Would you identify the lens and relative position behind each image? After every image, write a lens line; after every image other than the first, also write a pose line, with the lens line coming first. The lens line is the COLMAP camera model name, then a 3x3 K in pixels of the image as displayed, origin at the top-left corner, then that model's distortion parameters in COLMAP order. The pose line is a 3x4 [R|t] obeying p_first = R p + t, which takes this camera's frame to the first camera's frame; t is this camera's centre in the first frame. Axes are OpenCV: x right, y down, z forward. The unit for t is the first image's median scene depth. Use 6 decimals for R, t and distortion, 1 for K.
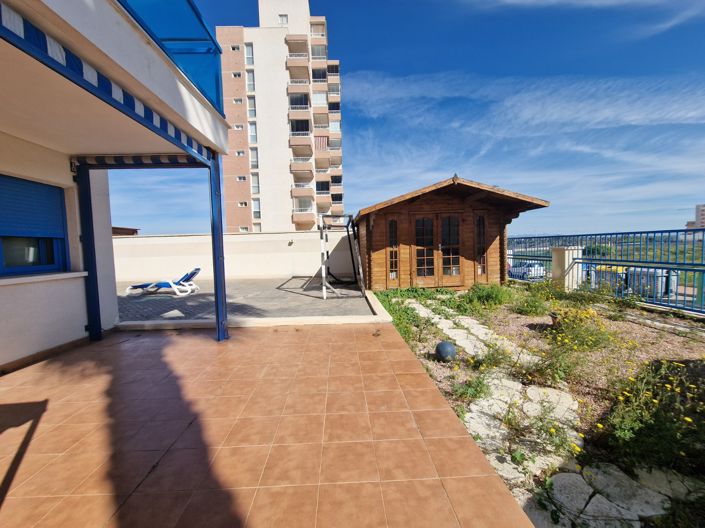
lens RADIAL K [[287.0, 0, 347.1], [0, 287.0, 264.0], [0, 0, 1]] dist [0.000407, -0.002862]
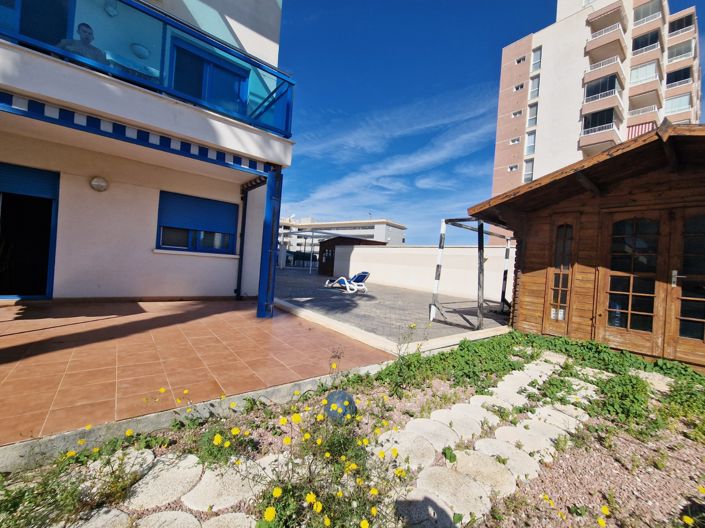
lens RADIAL K [[287.0, 0, 351.8], [0, 287.0, 262.9], [0, 0, 1]] dist [0.000407, -0.002862]
pose [[0.603618, 0.076654, -0.793580, 0.075355], [-0.137067, 0.990525, -0.008579, -0.000504], [0.785403, 0.113952, 0.608405, 0.054644]]
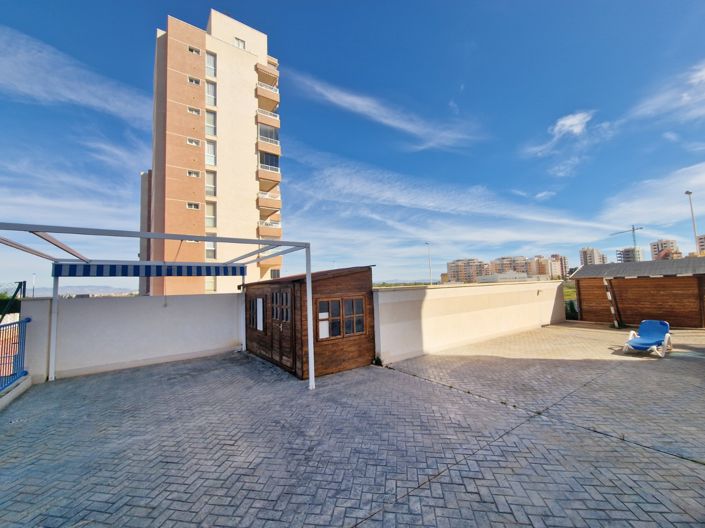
lens RADIAL K [[287.0, 0, 350.5], [0, 287.0, 264.2], [0, 0, 1]] dist [0.000407, -0.002862]
pose [[0.828325, 0.039193, 0.558876, -0.437640], [0.048689, 0.988740, -0.141501, -0.018268], [-0.558129, 0.144420, 0.817089, 0.171894]]
